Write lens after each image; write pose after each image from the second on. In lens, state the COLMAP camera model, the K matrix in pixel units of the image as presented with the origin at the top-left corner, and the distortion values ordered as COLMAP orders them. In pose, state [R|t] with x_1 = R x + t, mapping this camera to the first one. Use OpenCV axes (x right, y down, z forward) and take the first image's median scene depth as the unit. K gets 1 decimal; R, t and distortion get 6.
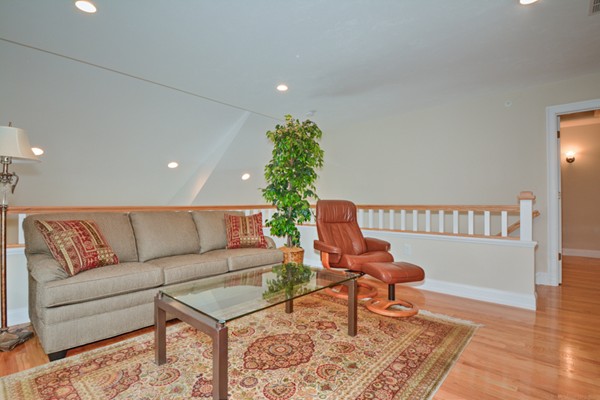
lens RADIAL K [[287.6, 0, 304.2], [0, 287.6, 201.2], [0, 0, 1]] dist [-0.005029, -0.003774]
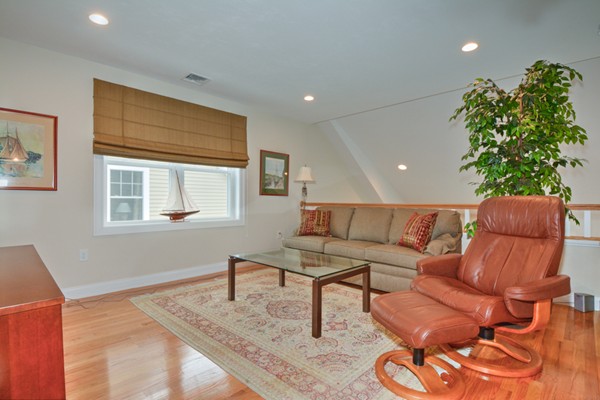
lens RADIAL K [[287.6, 0, 304.1], [0, 287.6, 201.4], [0, 0, 1]] dist [-0.005029, -0.003774]
pose [[-0.024360, 0.003192, -0.999698, 1.140585], [0.004522, 0.999985, 0.003083, 0.003038], [0.999693, -0.004445, -0.024374, 0.982409]]
